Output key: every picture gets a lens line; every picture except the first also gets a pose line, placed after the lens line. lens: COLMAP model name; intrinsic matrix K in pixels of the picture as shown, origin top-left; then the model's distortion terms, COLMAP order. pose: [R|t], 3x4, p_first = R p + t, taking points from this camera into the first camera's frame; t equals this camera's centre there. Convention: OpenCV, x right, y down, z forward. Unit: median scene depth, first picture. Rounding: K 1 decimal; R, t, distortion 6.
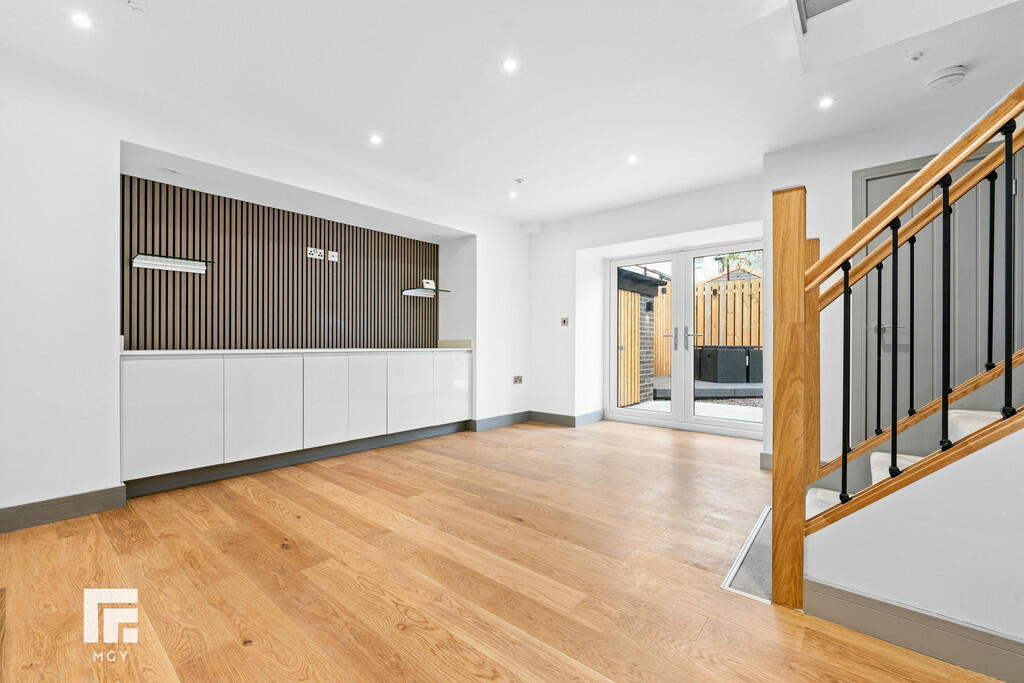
lens RADIAL K [[416.3, 0, 519.2], [0, 416.3, 343.2], [0, 0, 1]] dist [-0.002580, -0.000199]
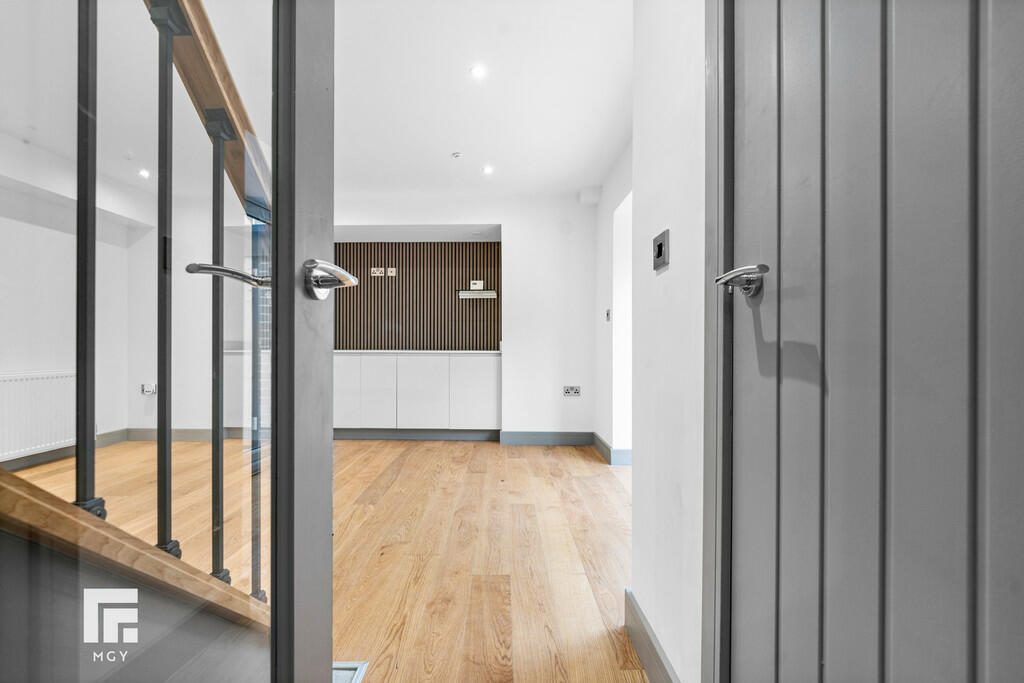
lens RADIAL K [[416.3, 0, 508.6], [0, 416.3, 344.8], [0, 0, 1]] dist [-0.002580, -0.000199]
pose [[0.633199, -0.001698, -0.773987, 0.700190], [-0.000401, 0.999997, -0.002522, 0.001862], [0.773989, 0.001907, 0.633196, 0.520566]]
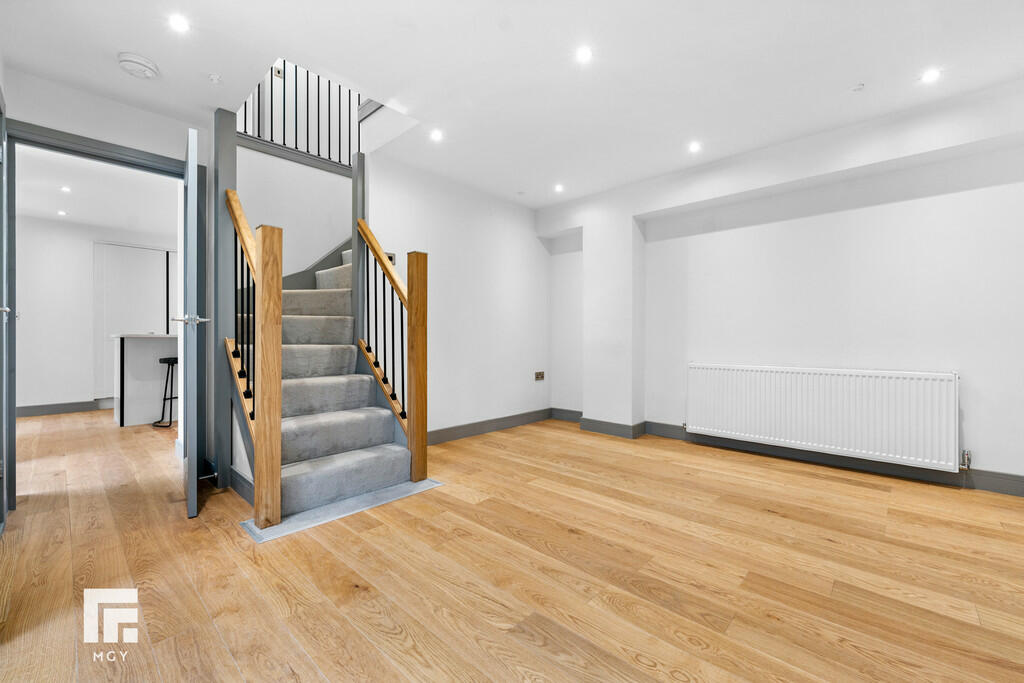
lens RADIAL K [[416.3, 0, 513.3], [0, 416.3, 339.4], [0, 0, 1]] dist [-0.002580, -0.000199]
pose [[-0.997221, -0.004766, 0.074344, 0.038480], [-0.004685, 0.999988, 0.001257, 0.001620], [-0.074349, 0.000905, -0.997232, 1.118382]]
